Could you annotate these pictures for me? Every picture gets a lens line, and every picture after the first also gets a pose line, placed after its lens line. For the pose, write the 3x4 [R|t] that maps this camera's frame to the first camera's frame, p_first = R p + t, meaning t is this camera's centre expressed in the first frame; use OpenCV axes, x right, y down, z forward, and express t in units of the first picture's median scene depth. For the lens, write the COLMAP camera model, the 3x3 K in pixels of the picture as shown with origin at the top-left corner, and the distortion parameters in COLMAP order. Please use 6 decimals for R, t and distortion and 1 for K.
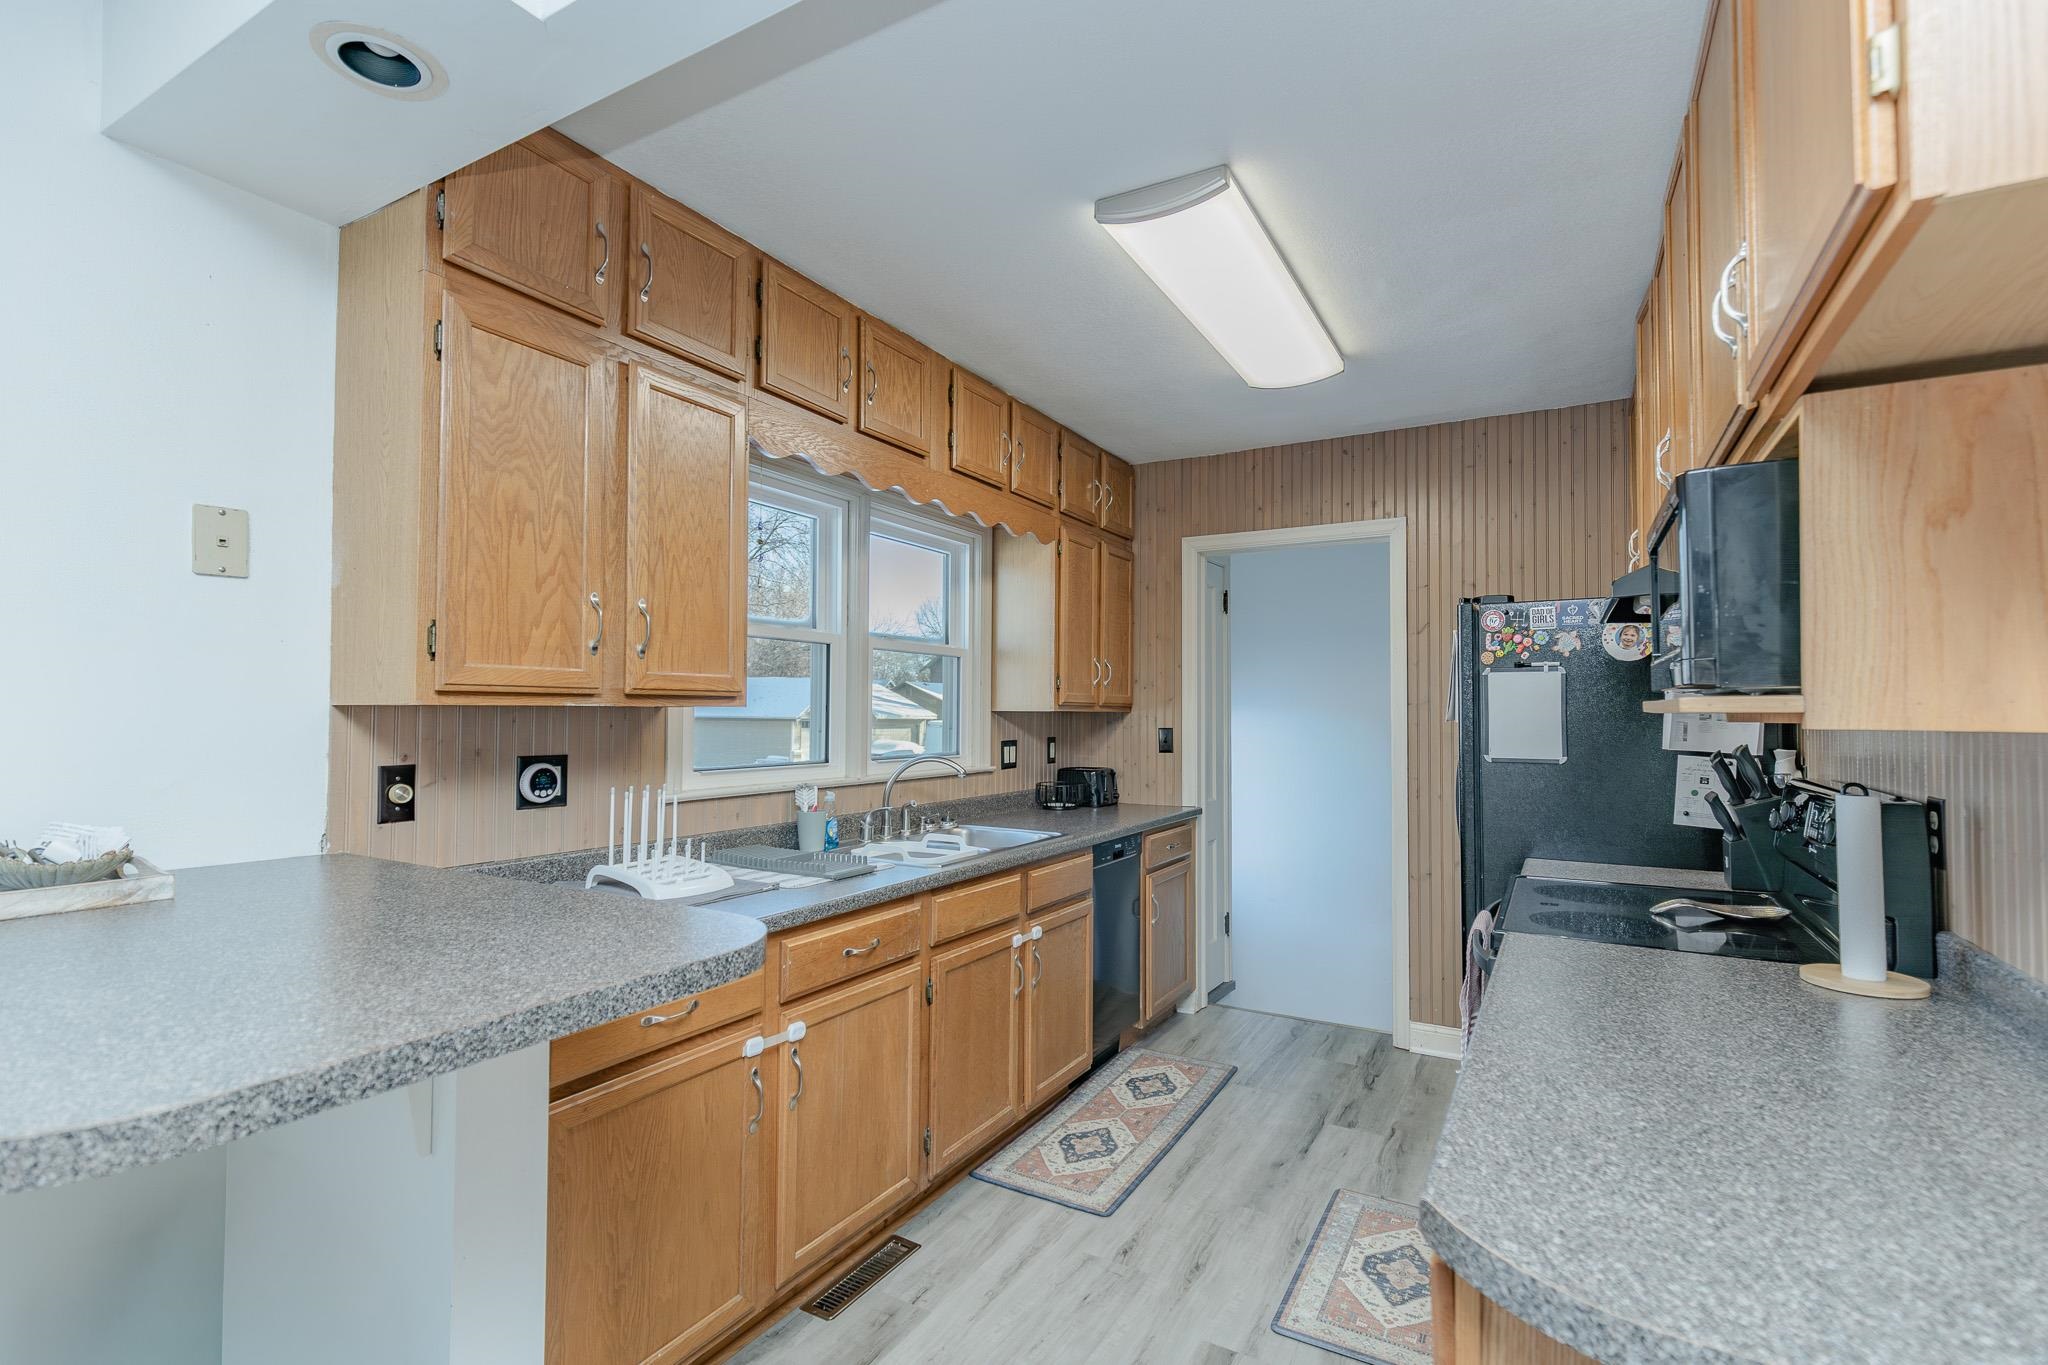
lens RADIAL K [[945.1, 0, 1016.3], [0, 945.1, 682.9], [0, 0, 1]] dist [0.010685, -0.000967]
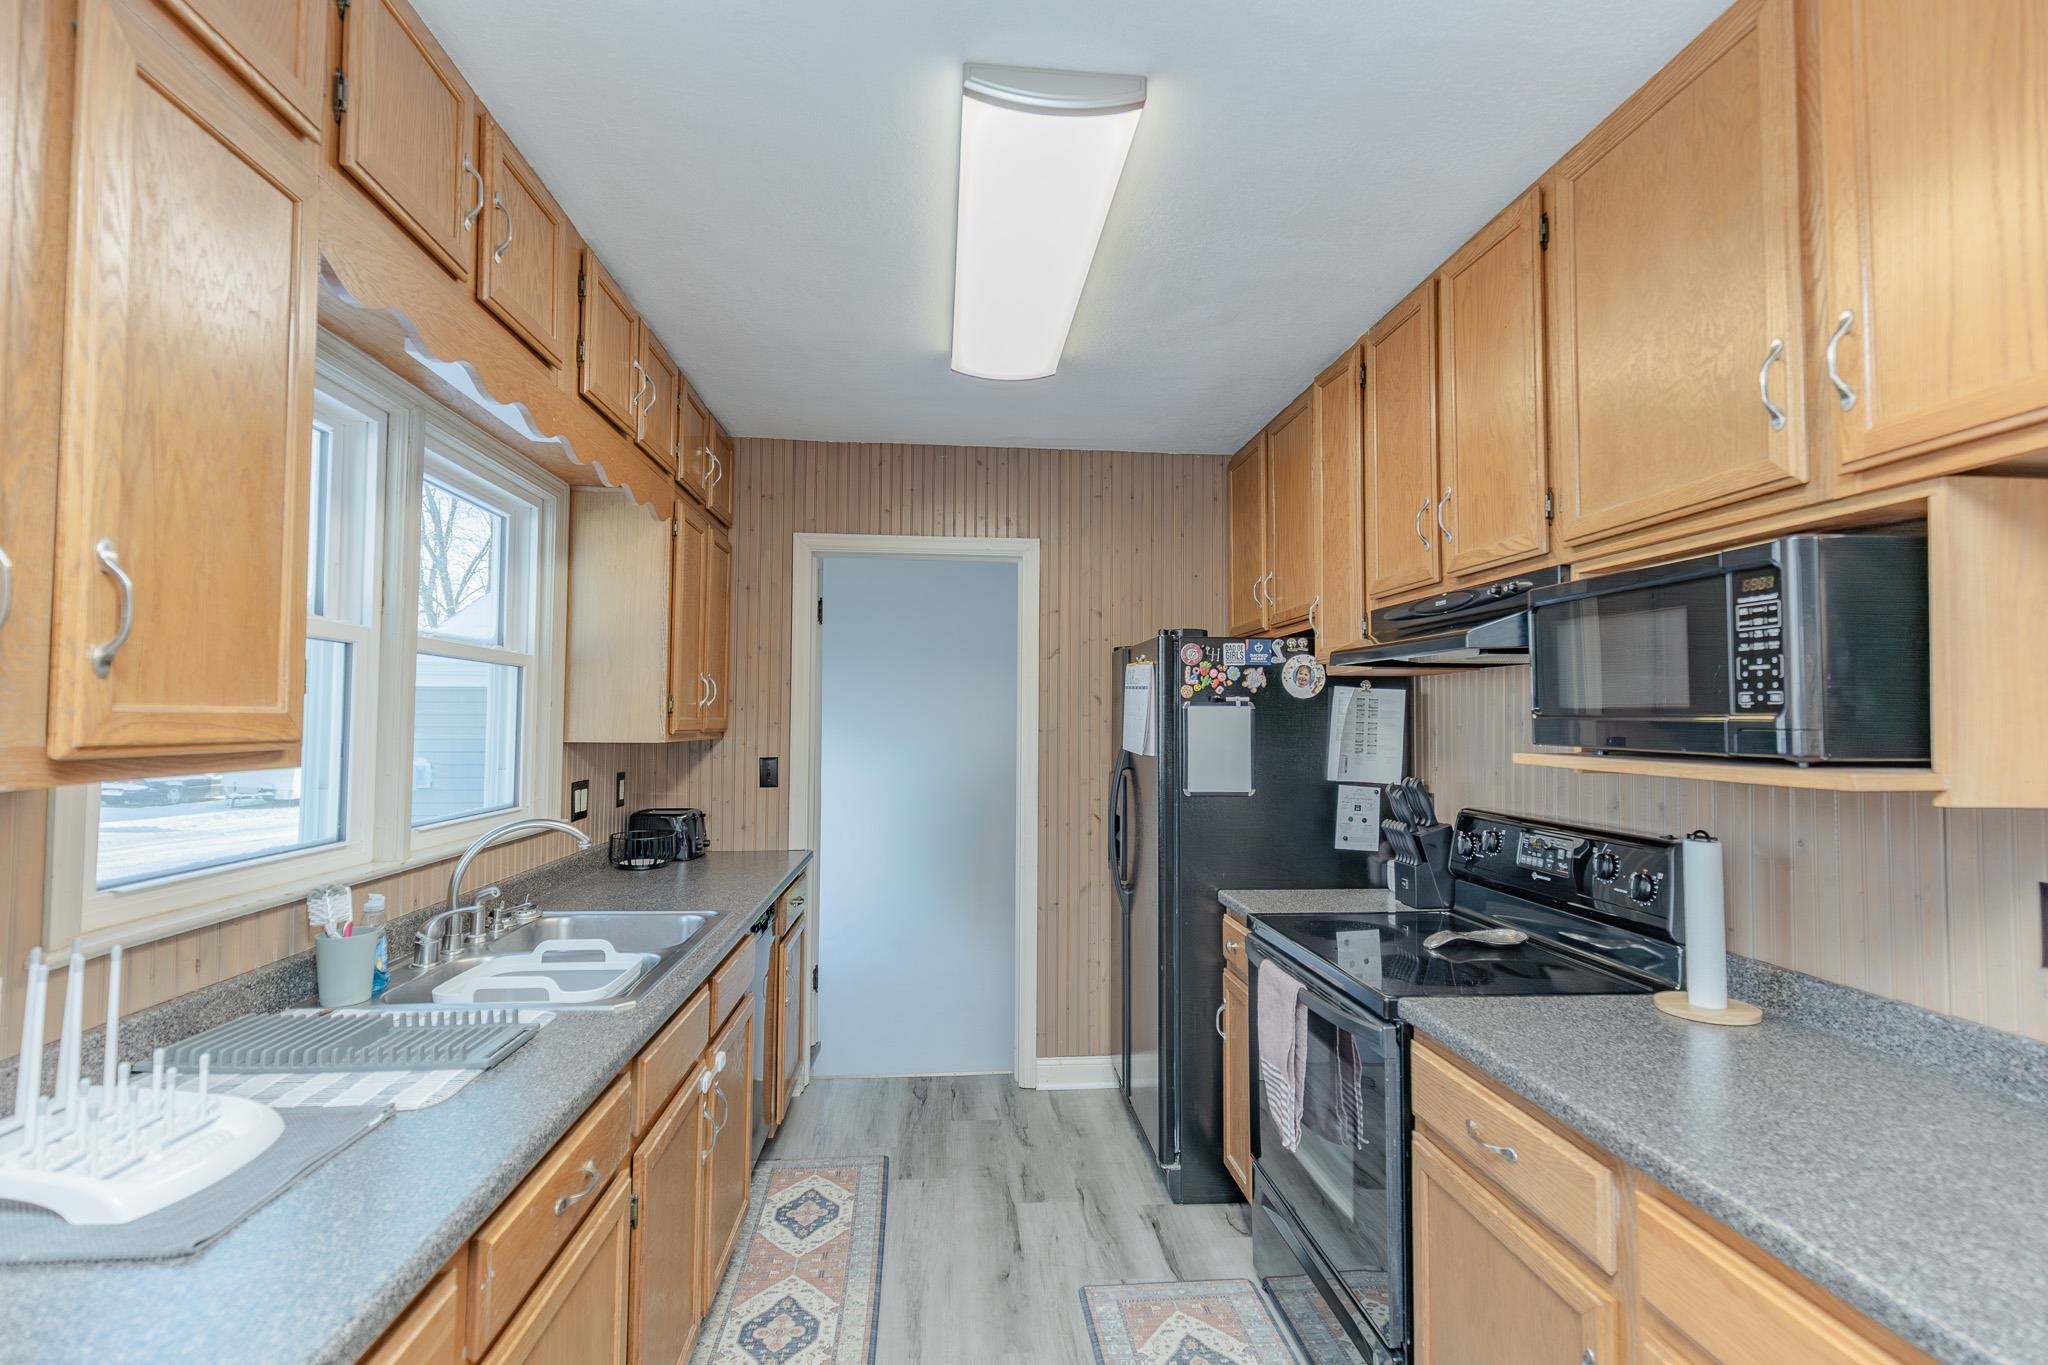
lens RADIAL K [[945.1, 0, 1016.3], [0, 945.1, 682.9], [0, 0, 1]] dist [0.010685, -0.000967]
pose [[0.818291, 0.024655, 0.574276, -0.194174], [-0.021341, 0.999694, -0.012510, -0.016869], [-0.574408, -0.002018, 0.818566, 0.255175]]
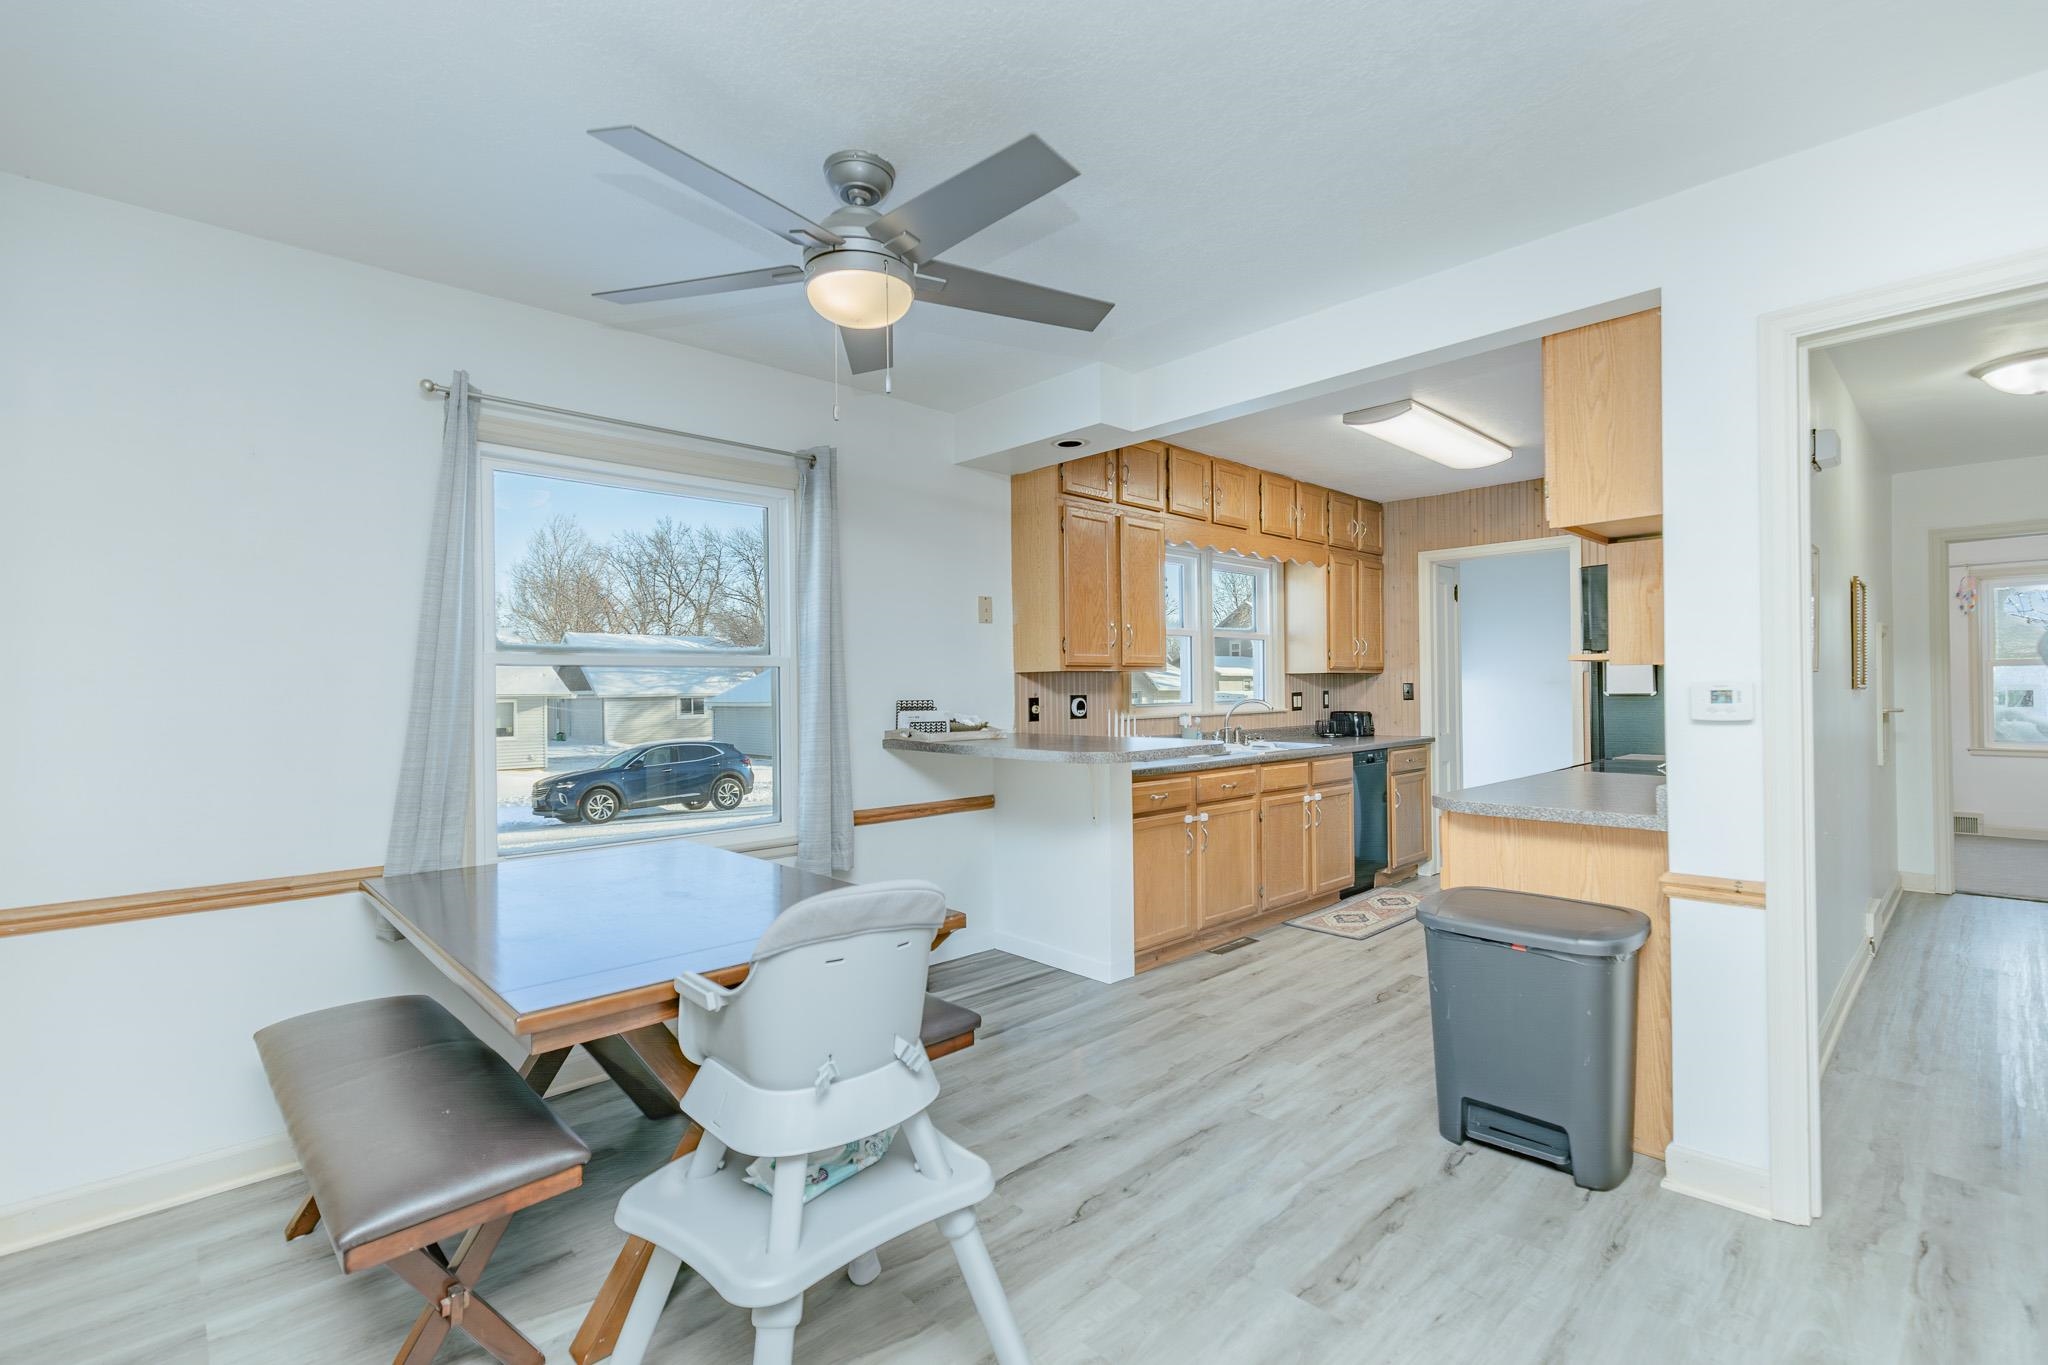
lens RADIAL K [[945.1, 0, 1016.3], [0, 945.1, 682.9], [0, 0, 1]] dist [0.010685, -0.000967]
pose [[0.960411, -0.017035, -0.278066, -0.022297], [0.025049, 0.999366, 0.025291, -0.006531], [0.277459, -0.031255, 0.960229, -0.768334]]
